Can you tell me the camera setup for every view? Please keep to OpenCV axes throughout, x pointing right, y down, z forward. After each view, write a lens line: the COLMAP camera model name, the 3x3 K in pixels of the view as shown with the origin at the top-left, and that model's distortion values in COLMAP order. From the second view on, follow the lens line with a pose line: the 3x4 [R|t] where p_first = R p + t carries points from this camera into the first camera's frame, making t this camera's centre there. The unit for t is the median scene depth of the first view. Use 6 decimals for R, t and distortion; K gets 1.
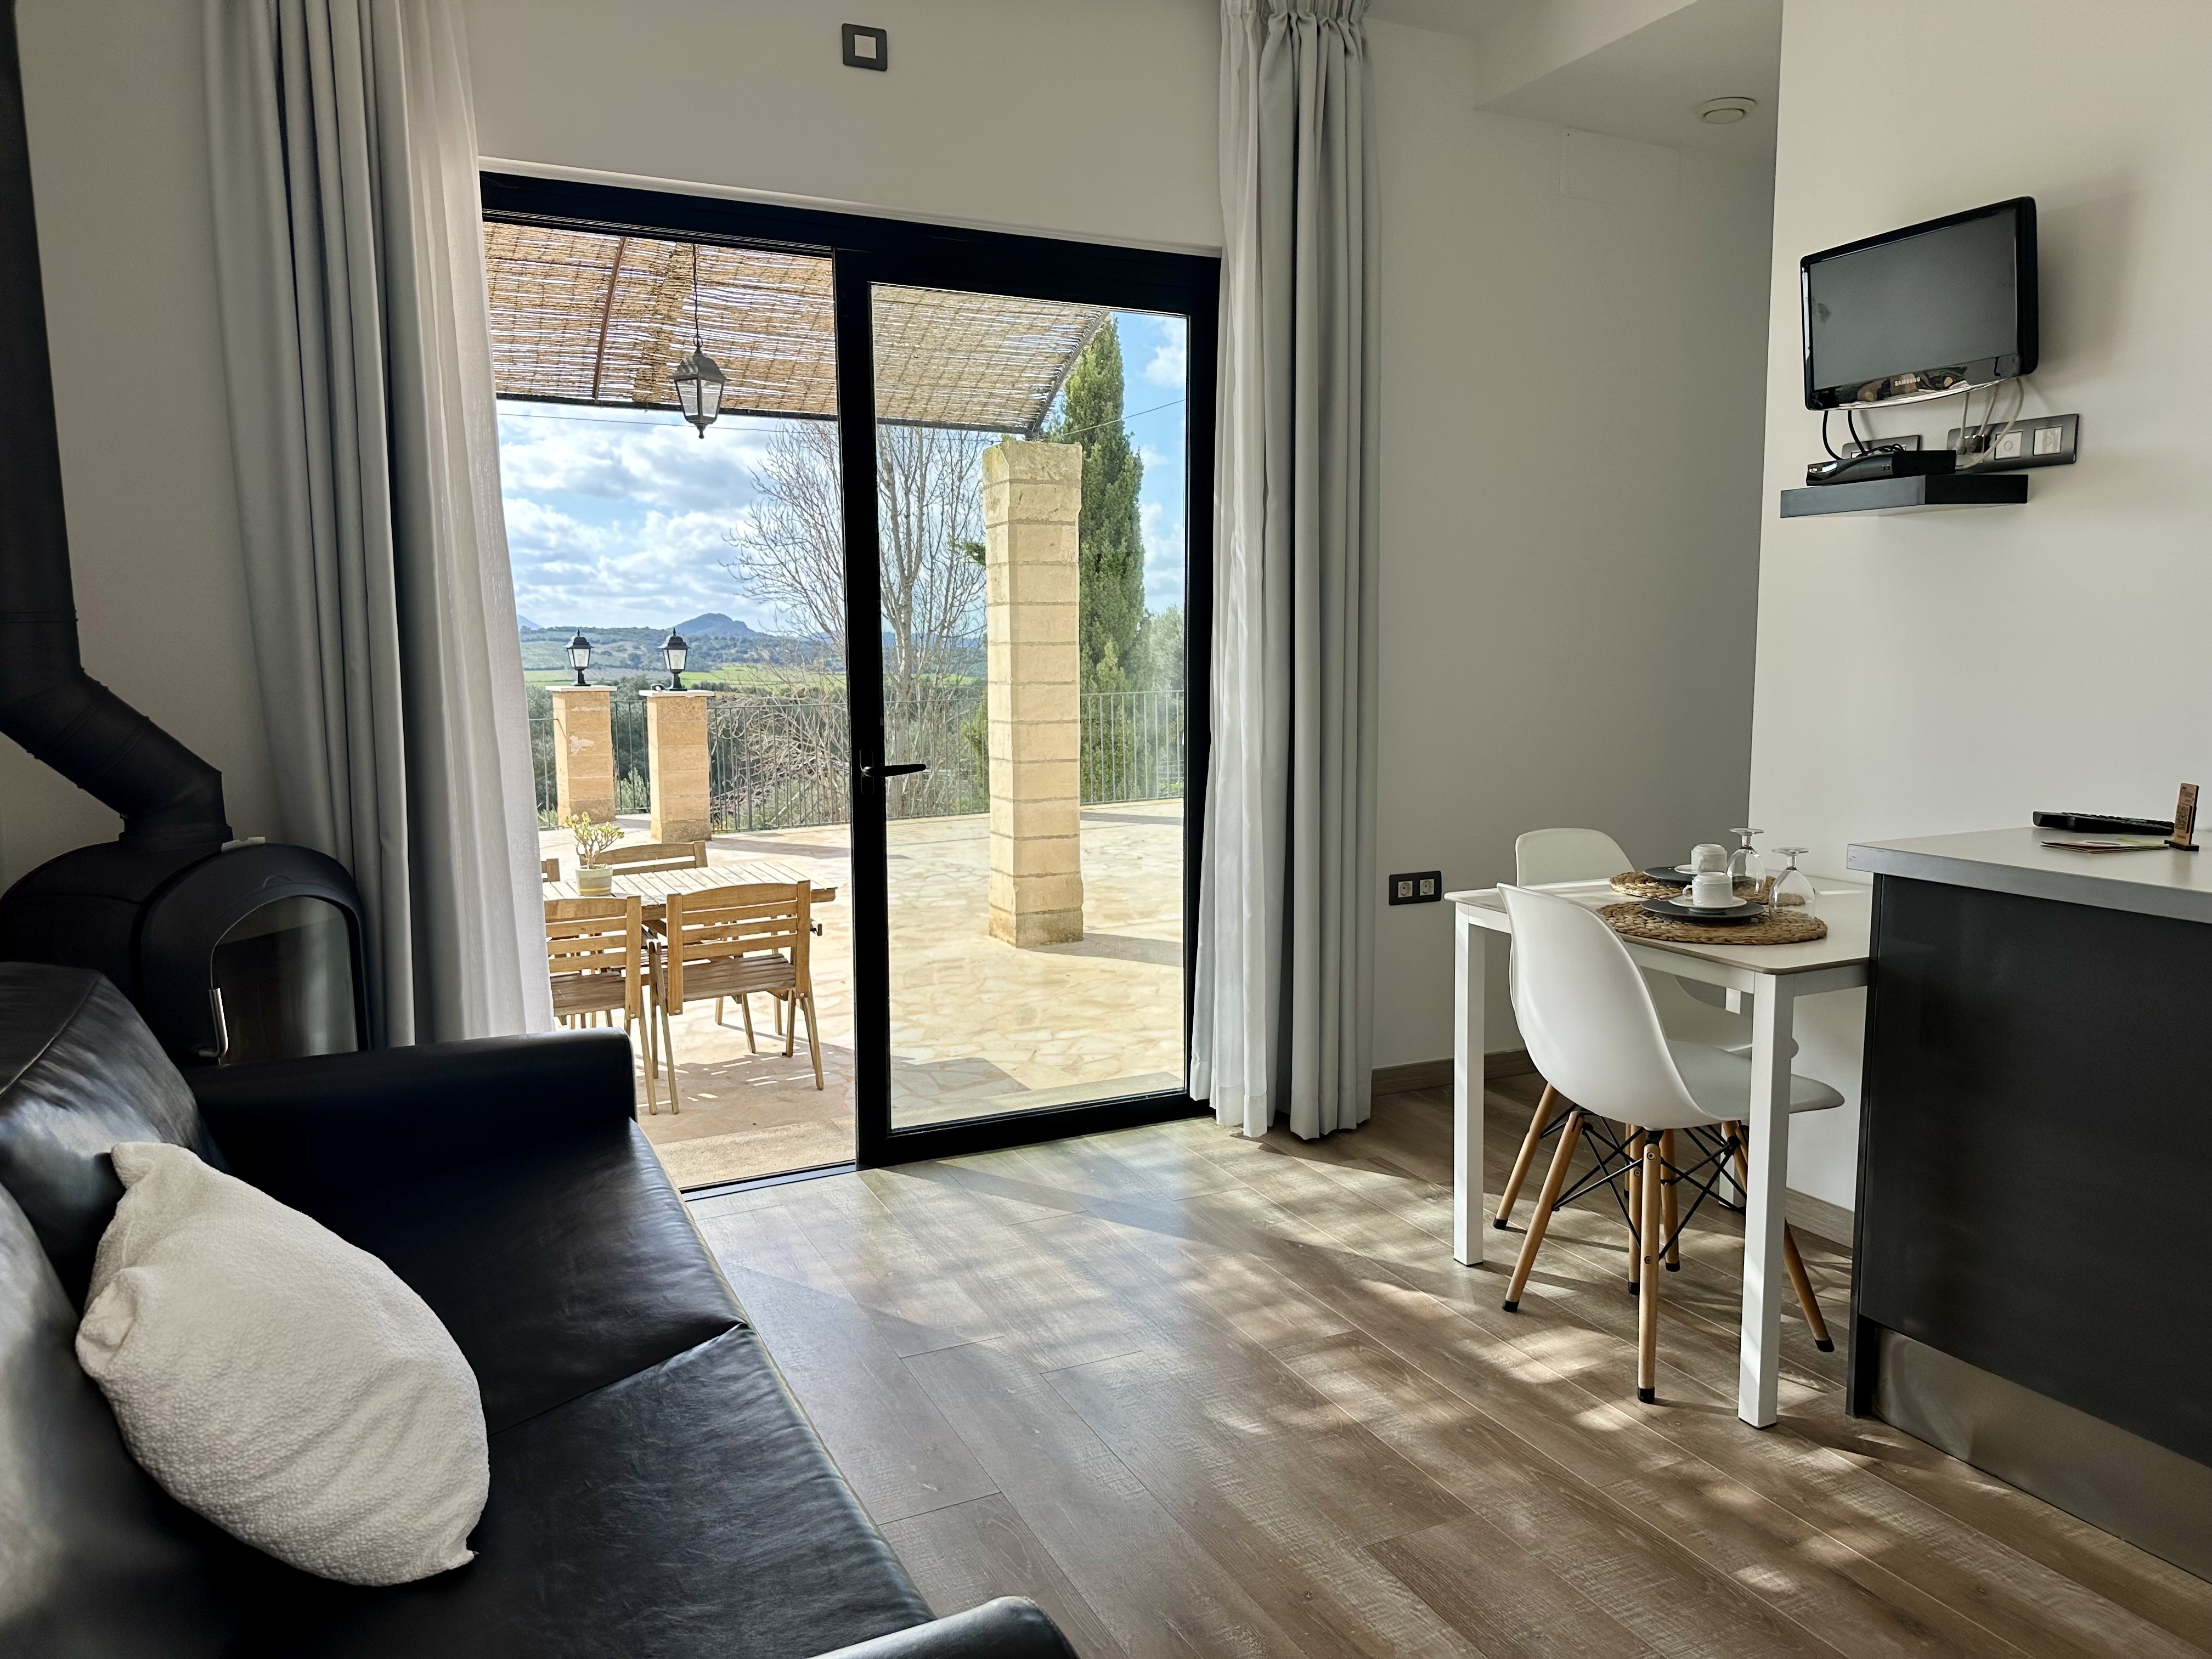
lens RADIAL K [[1630.6, 0, 1116.7], [0, 1630.6, 835.7], [0, 0, 1]] dist [0.109061, -0.003558]
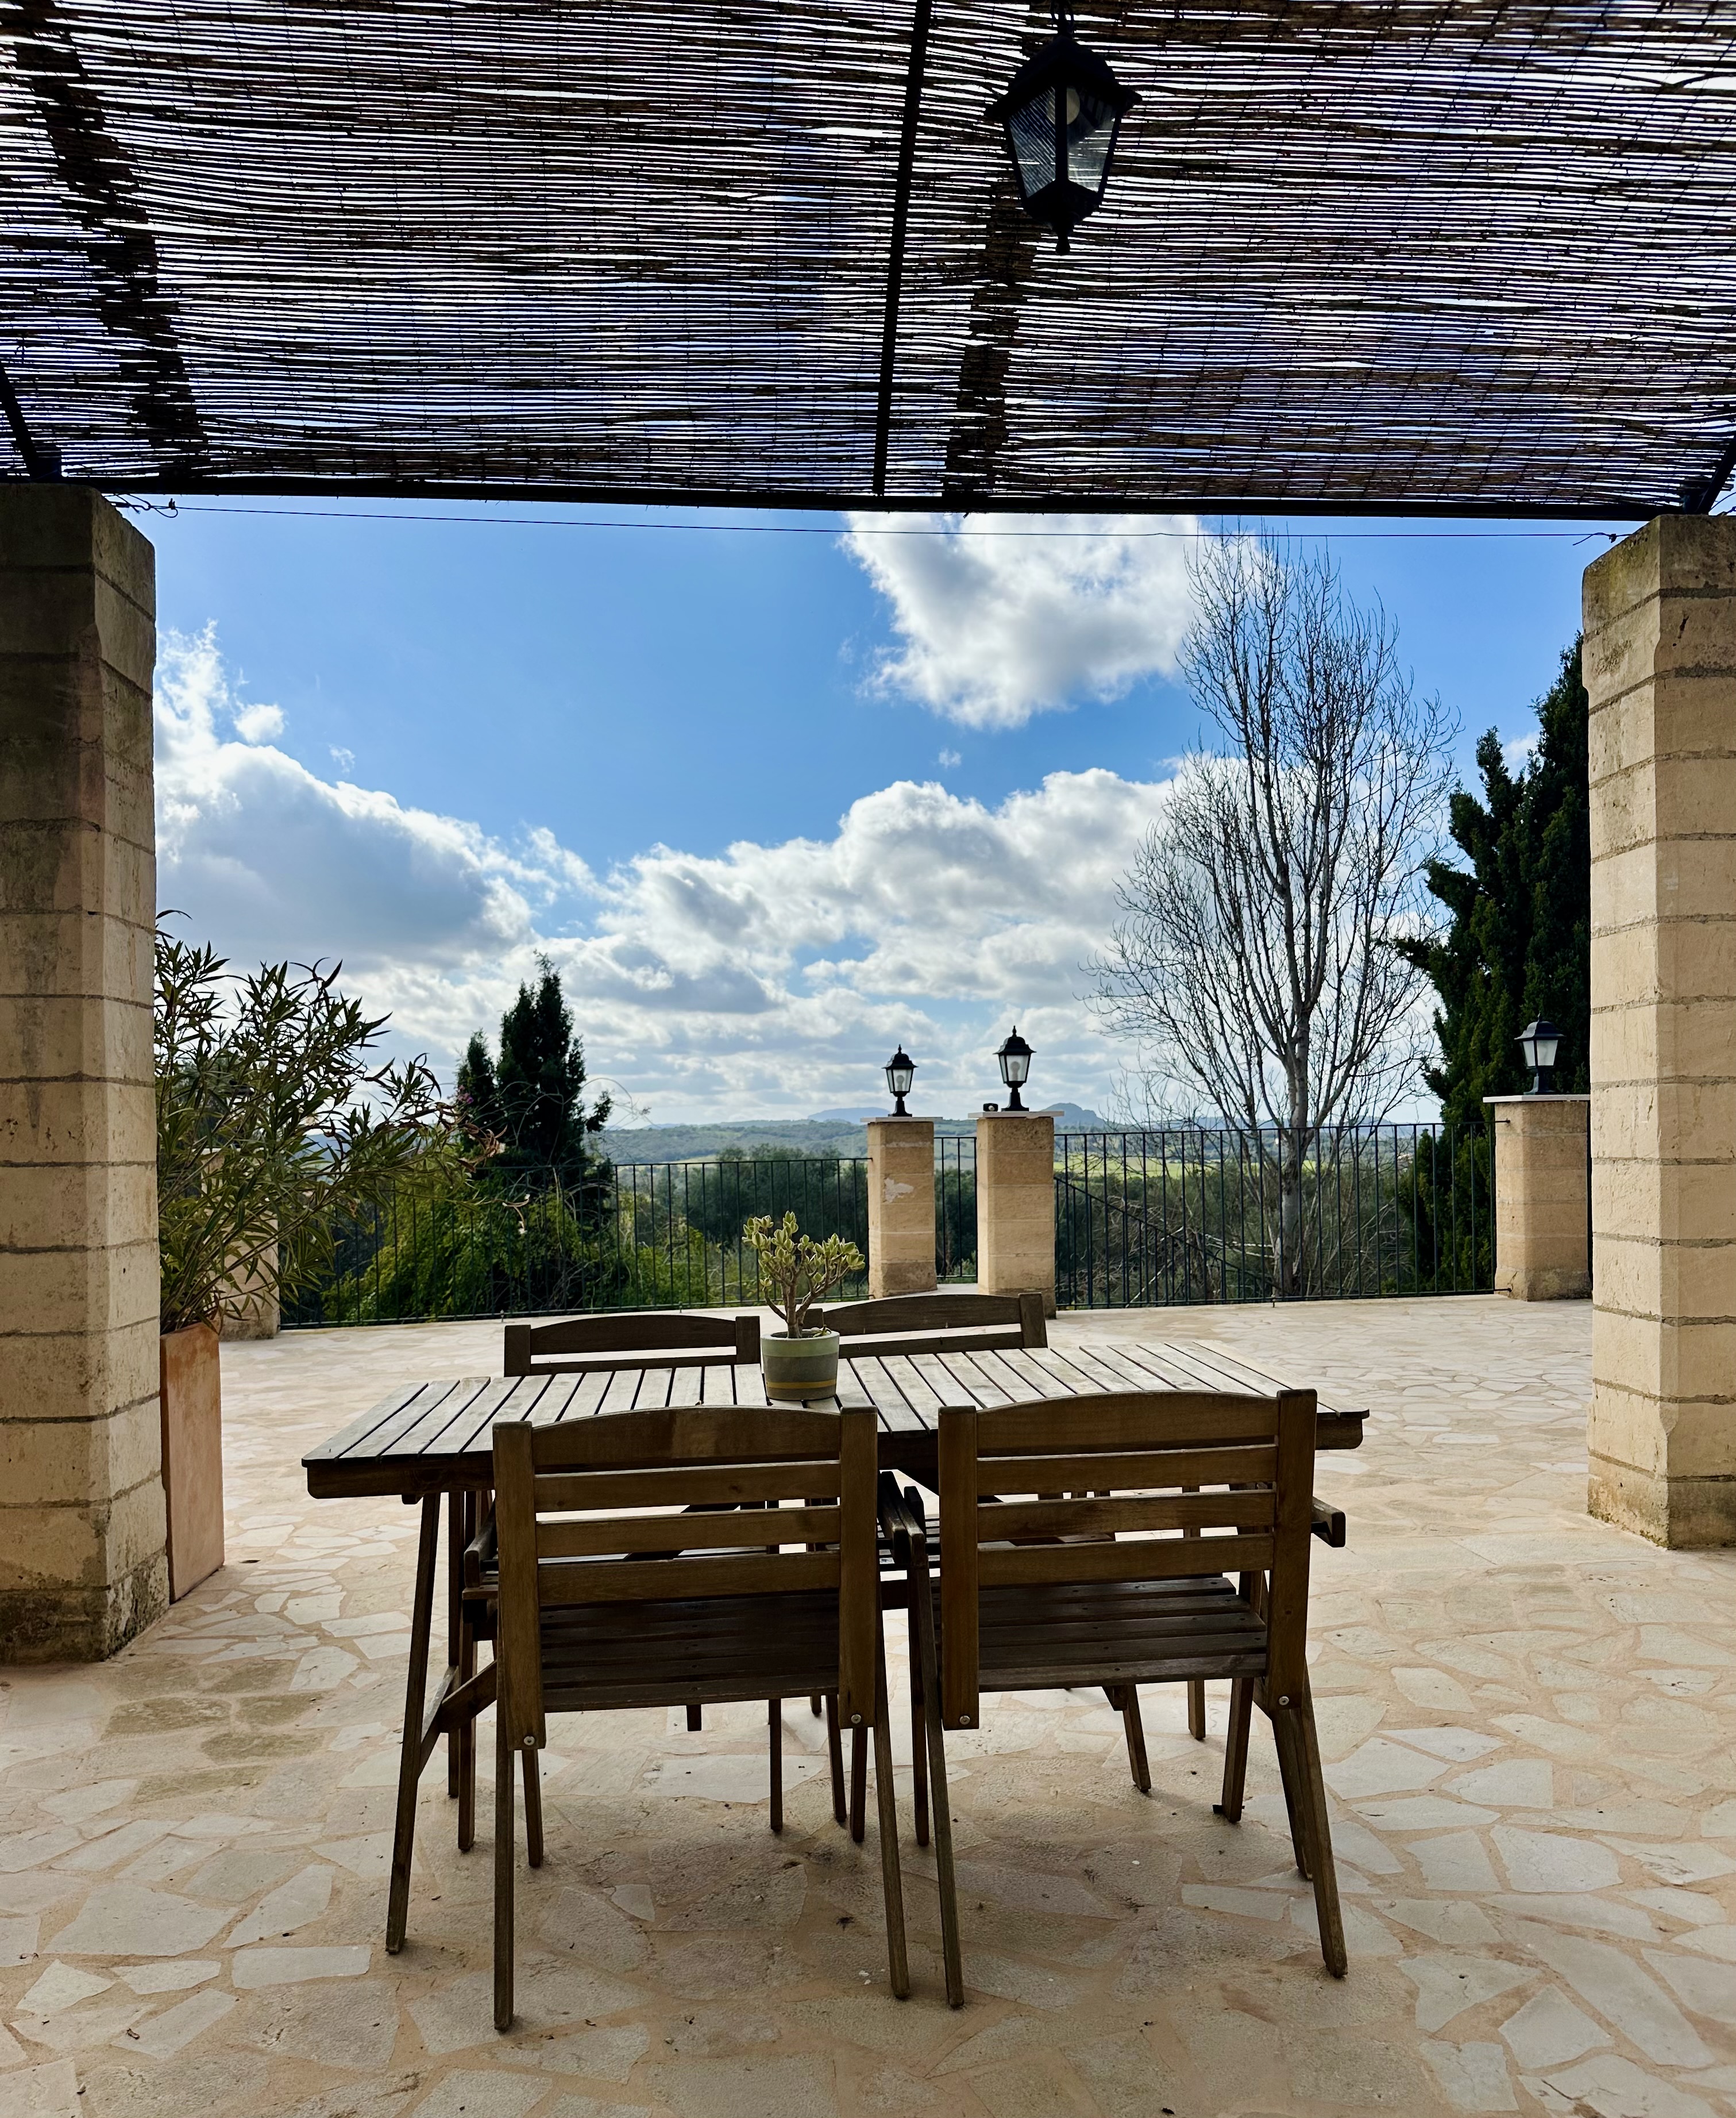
lens RADIAL K [[1621.2, 0, 841.1], [0, 1621.2, 1144.0], [0, 0, 1]] dist [0.003774, 0.003605]
pose [[0.930559, -0.005656, -0.366098, -0.116237], [-0.037636, 0.993107, -0.111009, 0.012815], [0.364202, 0.117079, 0.923931, 0.471747]]
